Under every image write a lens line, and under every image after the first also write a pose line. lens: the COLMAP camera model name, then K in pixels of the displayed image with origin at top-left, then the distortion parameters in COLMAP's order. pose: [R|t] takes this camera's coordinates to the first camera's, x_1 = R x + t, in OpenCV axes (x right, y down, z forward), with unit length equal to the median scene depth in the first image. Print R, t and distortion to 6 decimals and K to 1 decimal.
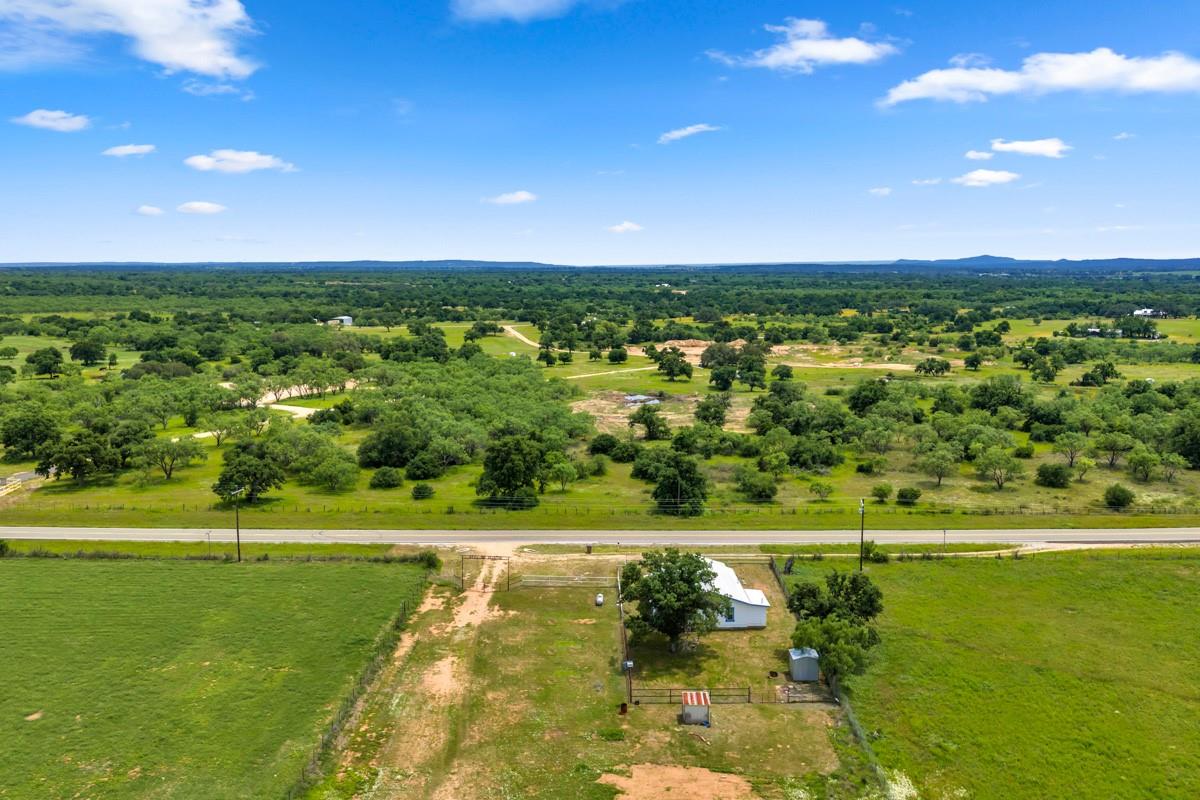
lens RADIAL K [[995.0, 0, 599.8], [0, 995.0, 336.9], [0, 0, 1]] dist [0.015423, -0.028126]
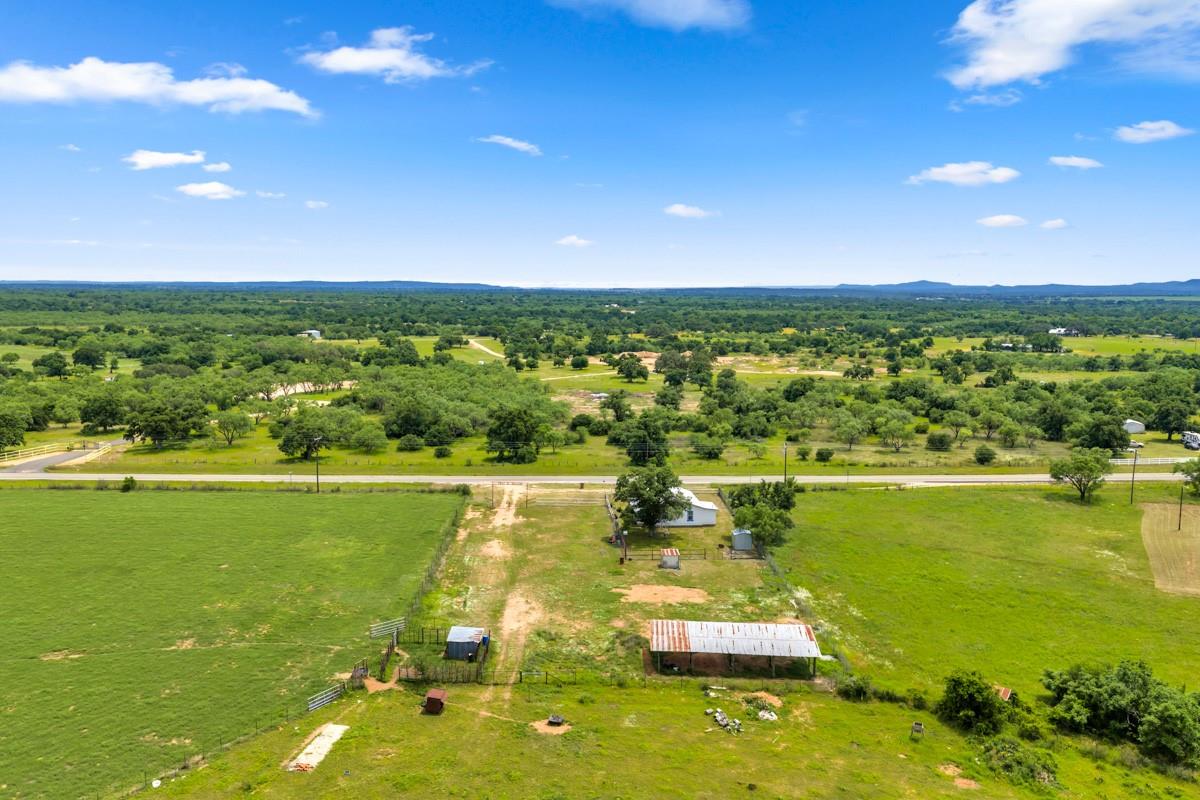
lens RADIAL K [[995.0, 0, 599.8], [0, 995.0, 336.9], [0, 0, 1]] dist [0.015423, -0.028126]
pose [[0.998514, 0.004509, 0.054308, -0.047361], [-0.003284, 0.999738, -0.022635, 0.036721], [-0.054395, 0.022423, 0.998268, -0.255725]]
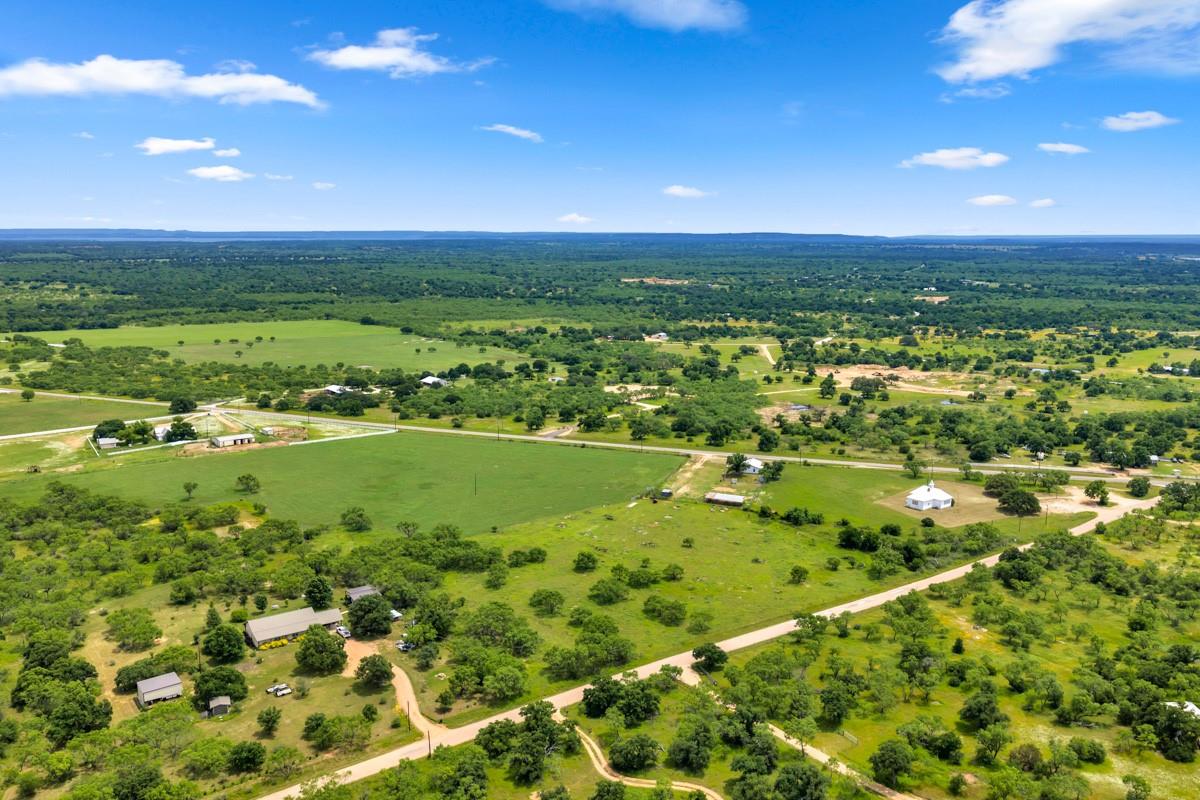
lens RADIAL K [[995.0, 0, 599.8], [0, 995.0, 336.9], [0, 0, 1]] dist [0.015423, -0.028126]
pose [[0.953113, 0.036649, -0.300386, 0.491619], [-0.027209, 0.998997, 0.035551, -0.280060], [0.301388, -0.025711, 0.953155, -2.122834]]
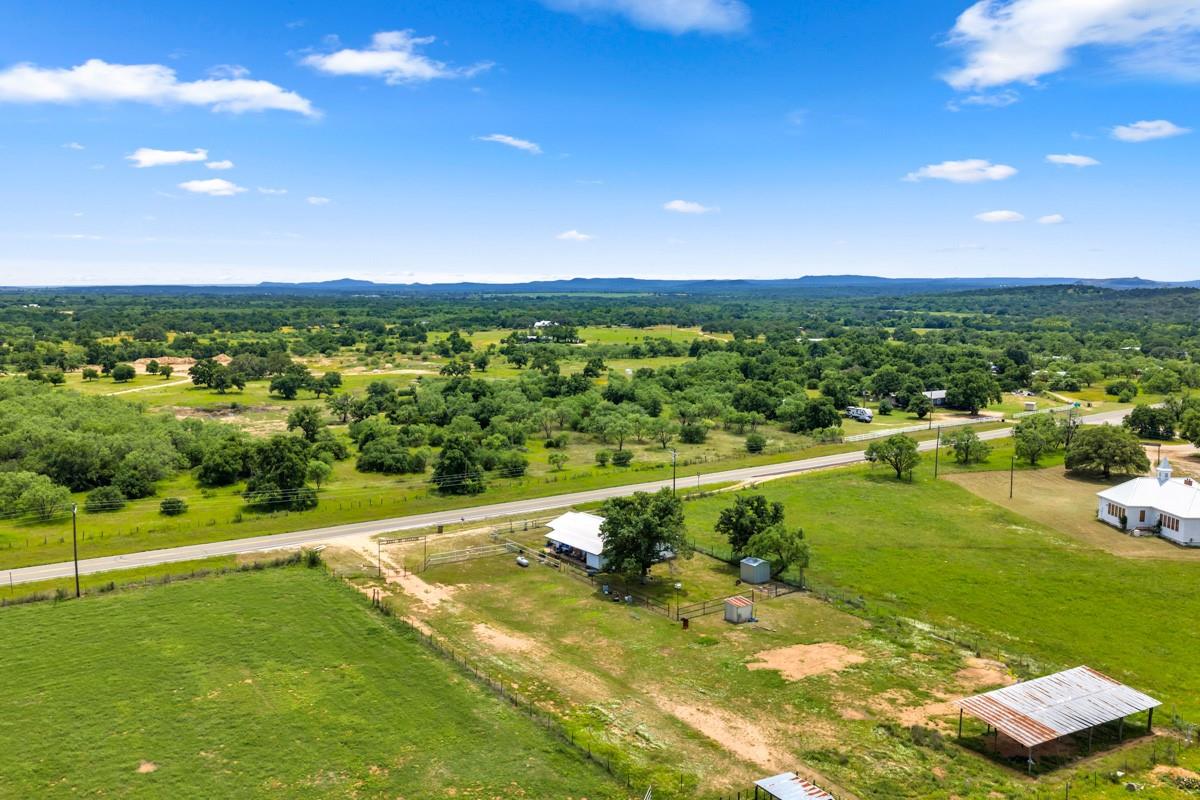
lens RADIAL K [[995.0, 0, 599.8], [0, 995.0, 336.9], [0, 0, 1]] dist [0.015423, -0.028126]
pose [[0.814444, -0.024106, 0.579741, -0.363585], [0.037398, 0.999240, -0.010989, 0.029216], [-0.579035, 0.030631, 0.814727, 0.064964]]
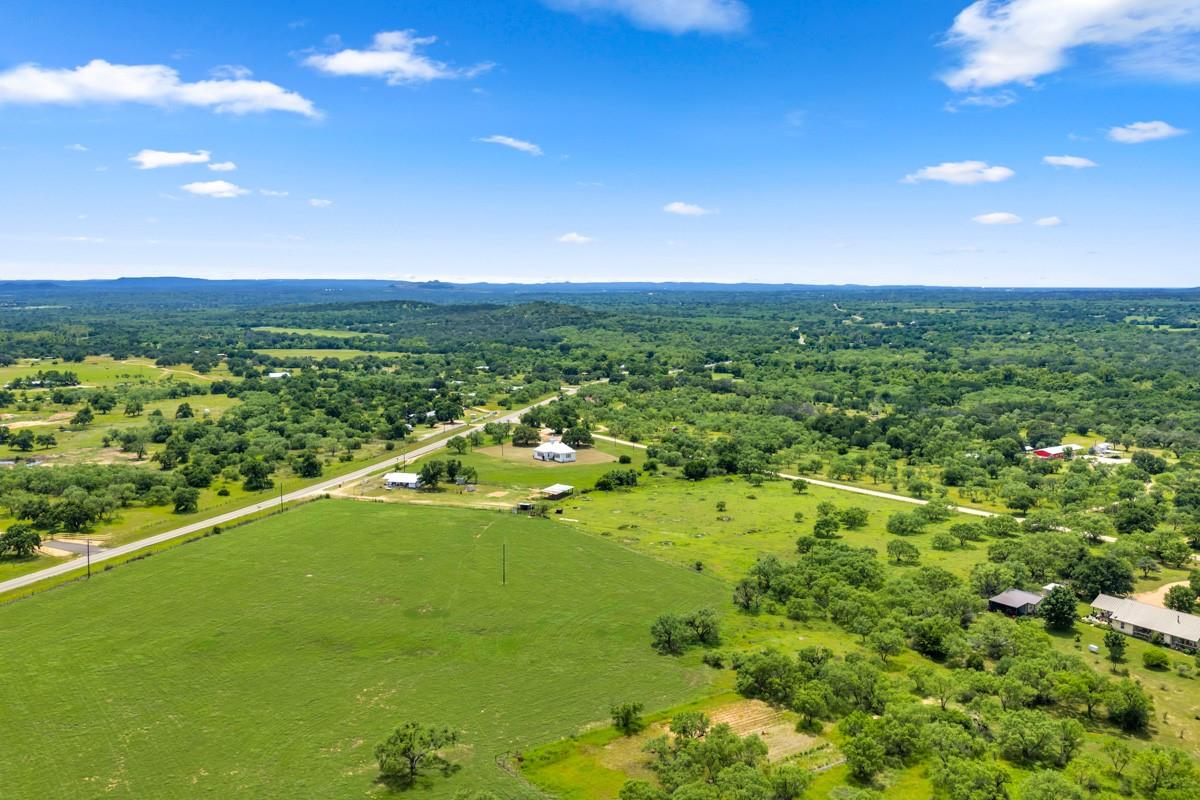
lens RADIAL K [[995.0, 0, 599.8], [0, 995.0, 336.9], [0, 0, 1]] dist [0.015423, -0.028126]
pose [[0.290334, -0.043882, 0.955919, -1.916498], [0.067961, 0.997371, 0.025143, -0.171993], [-0.954509, 0.057665, 0.292553, -0.407165]]
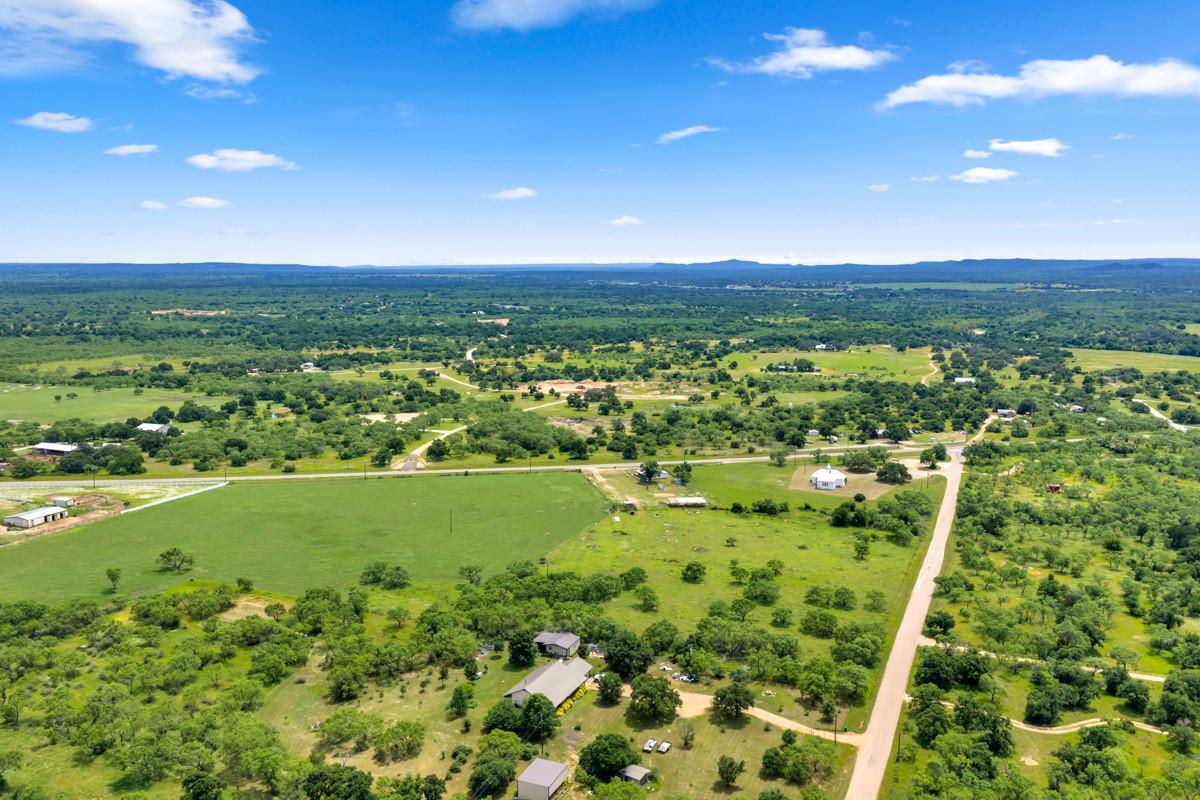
lens RADIAL K [[995.0, 0, 599.8], [0, 995.0, 336.9], [0, 0, 1]] dist [0.015423, -0.028126]
pose [[0.972614, -0.013917, 0.232009, -0.746163], [0.013853, 0.999902, 0.001906, -0.231318], [-0.232013, 0.001360, 0.972712, -2.123296]]
